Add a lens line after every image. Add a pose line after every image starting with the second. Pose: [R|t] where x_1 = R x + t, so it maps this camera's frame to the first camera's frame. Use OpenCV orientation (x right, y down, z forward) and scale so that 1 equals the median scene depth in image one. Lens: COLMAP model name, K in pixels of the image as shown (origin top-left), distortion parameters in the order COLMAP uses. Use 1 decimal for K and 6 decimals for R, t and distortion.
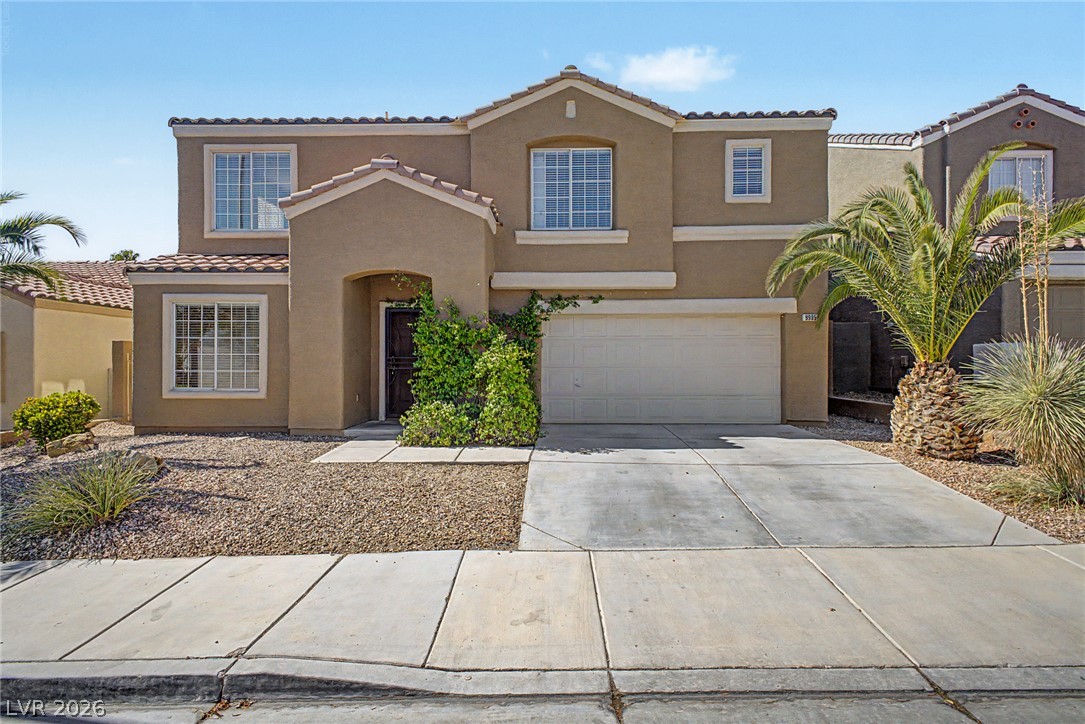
lens RADIAL K [[554.5, 0, 538.1], [0, 554.5, 355.3], [0, 0, 1]] dist [0.023463, 0.000402]
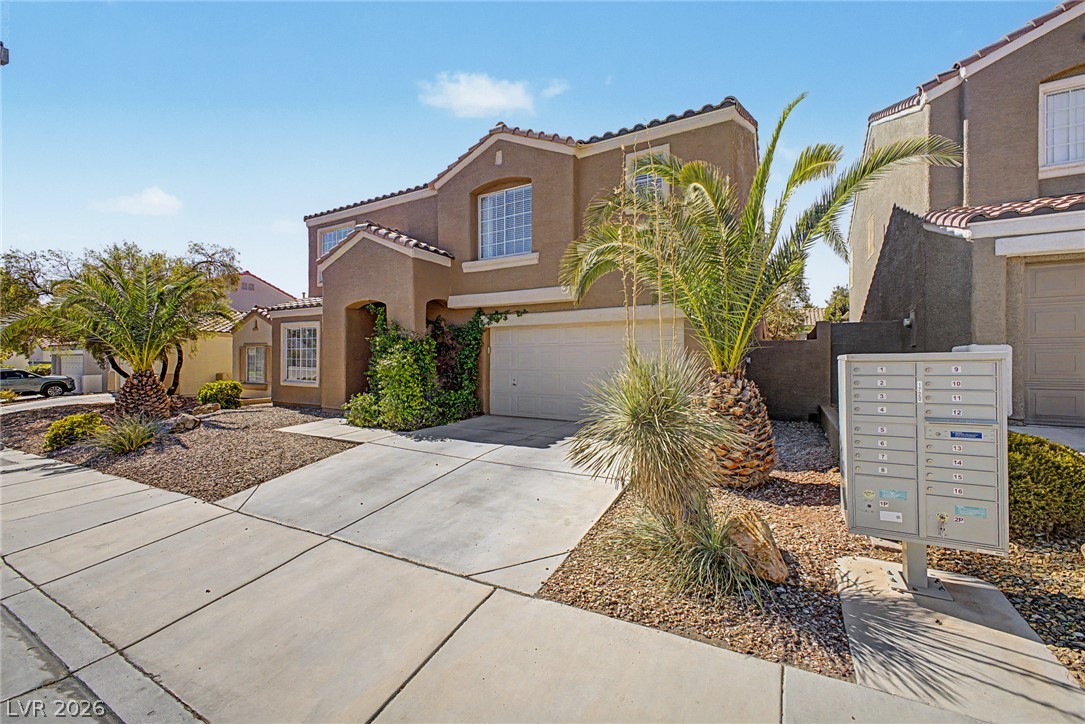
lens RADIAL K [[428.8, 0, 541.5], [0, 428.8, 357.8], [0, 0, 1]] dist [0.025734, -0.006349]
pose [[0.876998, 0.002727, -0.480487, 0.592638], [-0.001700, 0.999995, 0.002572, -0.007346], [0.480491, -0.001439, 0.876998, 0.215646]]
